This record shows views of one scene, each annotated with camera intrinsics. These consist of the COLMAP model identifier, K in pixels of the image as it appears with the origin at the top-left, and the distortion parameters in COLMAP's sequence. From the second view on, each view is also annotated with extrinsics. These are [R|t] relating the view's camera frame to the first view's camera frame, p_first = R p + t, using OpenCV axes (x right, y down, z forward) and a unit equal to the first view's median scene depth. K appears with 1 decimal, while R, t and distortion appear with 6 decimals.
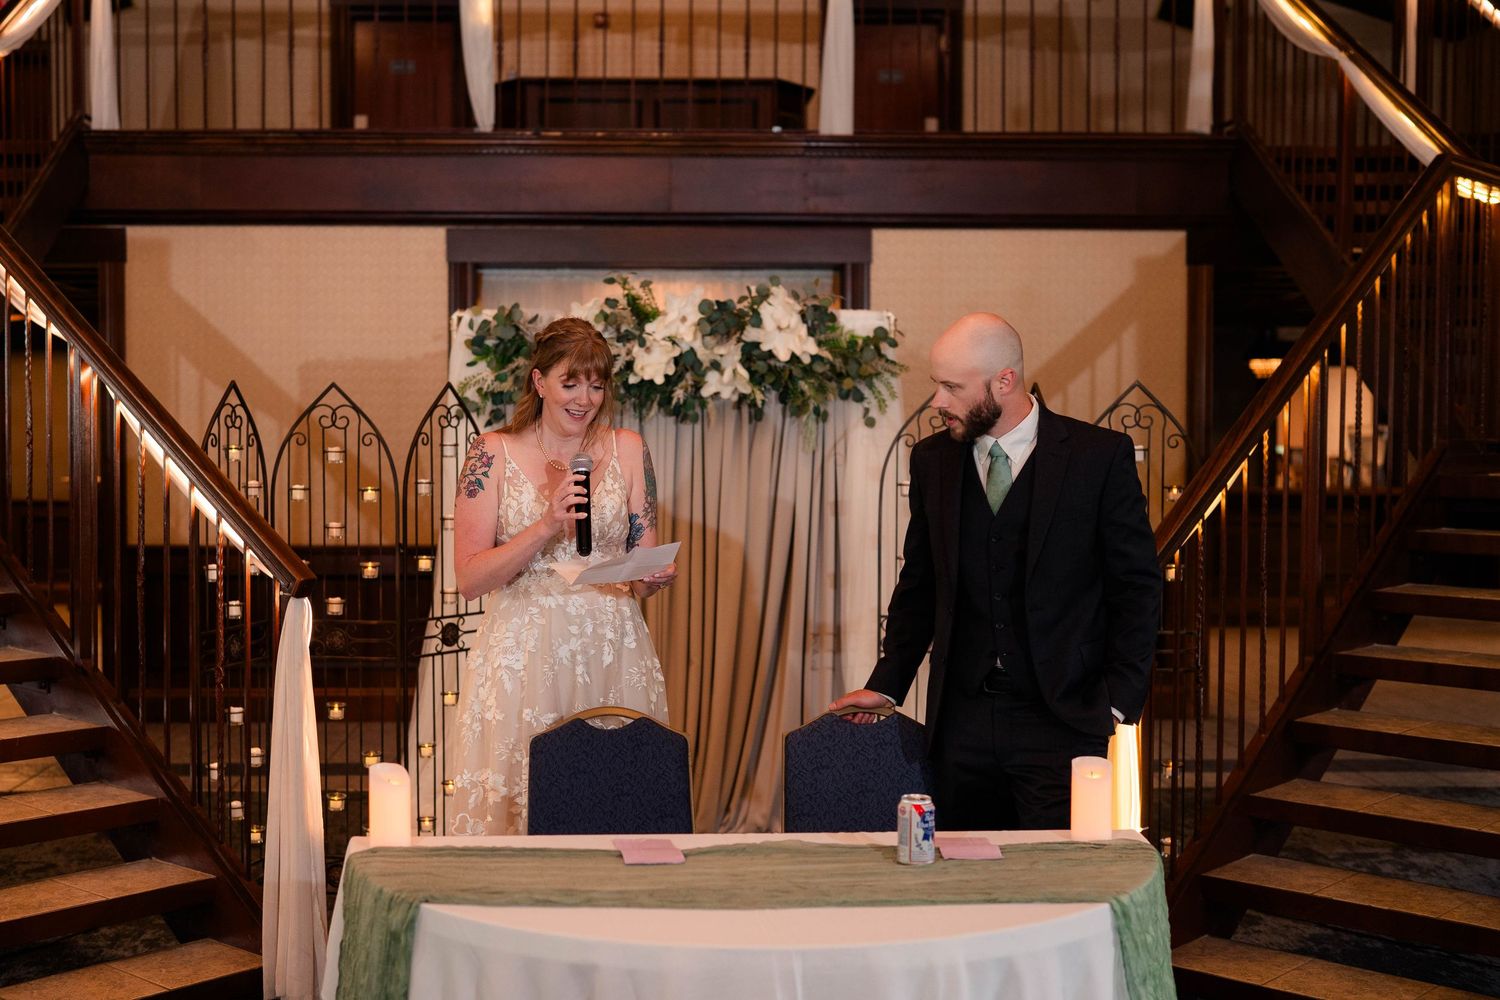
lens RADIAL K [[1785.7, 0, 665.2], [0, 1785.7, 487.8], [0, 0, 1]] dist [-0.010793, 0.000000]
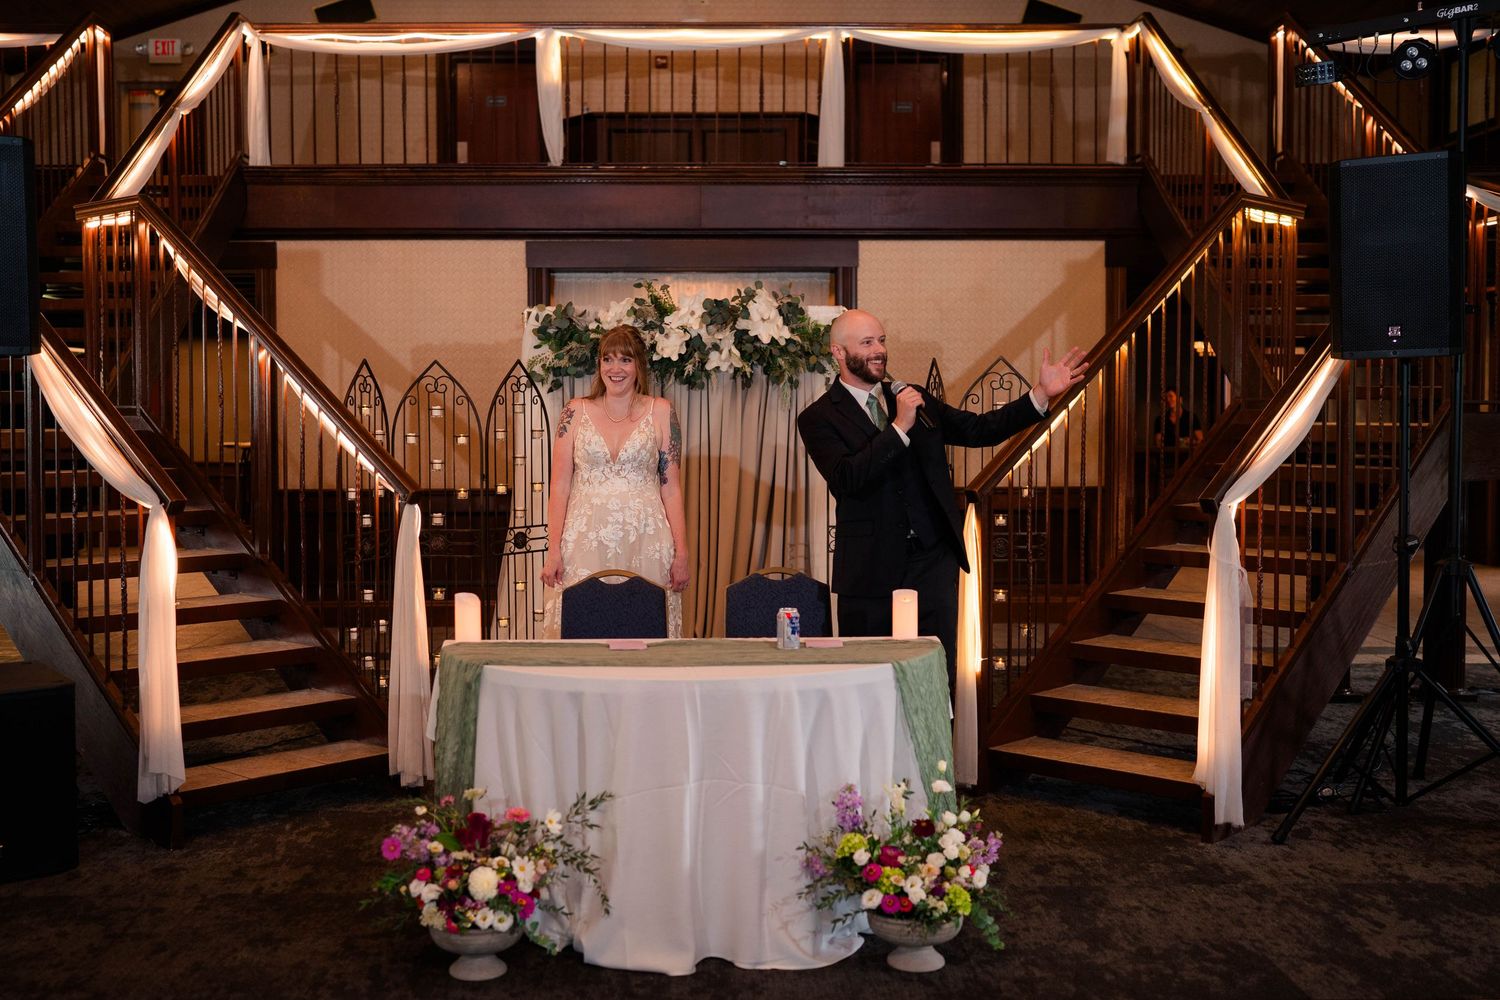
lens RADIAL K [[1655.5, 0, 743.1], [0, 1655.5, 486.1], [0, 0, 1]] dist [-0.026444, 0.000000]
pose [[0.999977, -0.003420, -0.005899, 0.055919], [0.003501, 0.999900, 0.013697, 0.020514], [0.005852, -0.013718, 0.999889, -0.265537]]
